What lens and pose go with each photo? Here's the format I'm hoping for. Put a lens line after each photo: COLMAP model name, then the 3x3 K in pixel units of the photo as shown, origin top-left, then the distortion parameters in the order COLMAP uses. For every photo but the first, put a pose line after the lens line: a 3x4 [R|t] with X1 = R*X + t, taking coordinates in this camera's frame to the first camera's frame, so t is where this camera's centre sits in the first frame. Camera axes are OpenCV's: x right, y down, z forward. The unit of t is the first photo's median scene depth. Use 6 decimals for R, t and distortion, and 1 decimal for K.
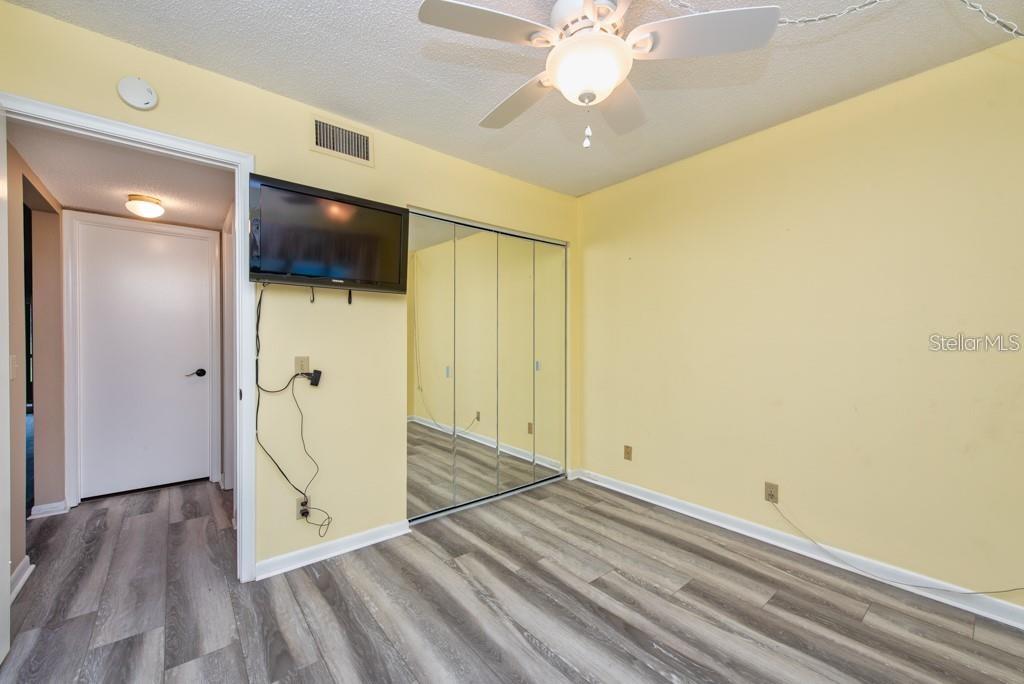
lens RADIAL K [[402.1, 0, 509.9], [0, 402.1, 343.3], [0, 0, 1]] dist [0.009489, -0.000366]
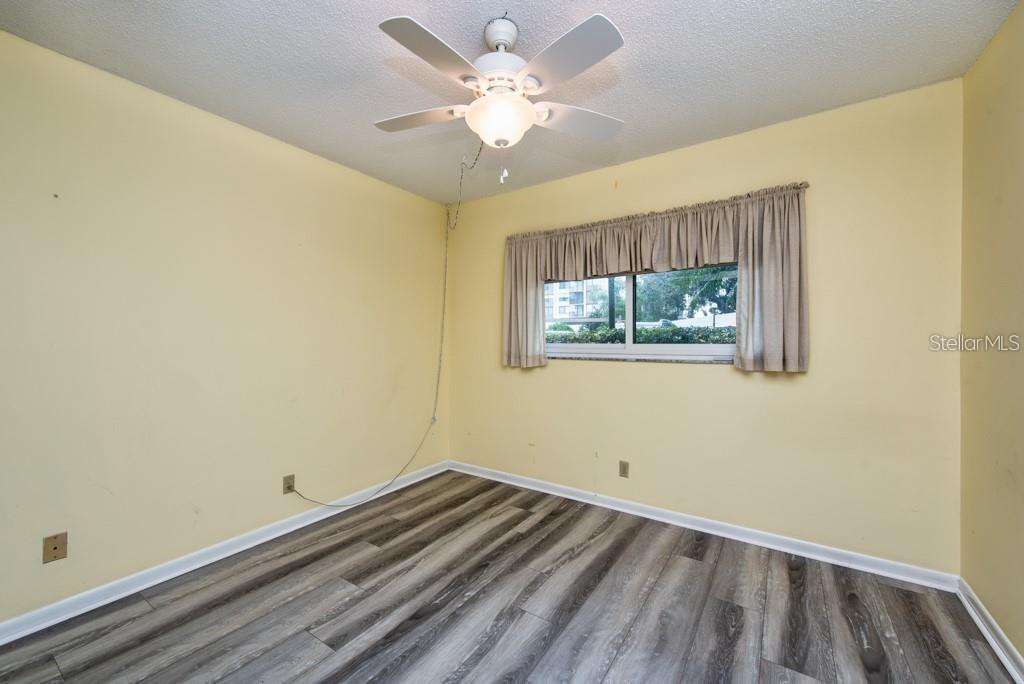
lens RADIAL K [[402.1, 0, 509.9], [0, 402.1, 343.3], [0, 0, 1]] dist [0.009489, -0.000366]
pose [[-0.279044, -0.005590, 0.960262, -0.651287], [0.005547, 0.999957, 0.007433, -0.011123], [-0.960262, 0.007401, -0.279001, 0.880731]]
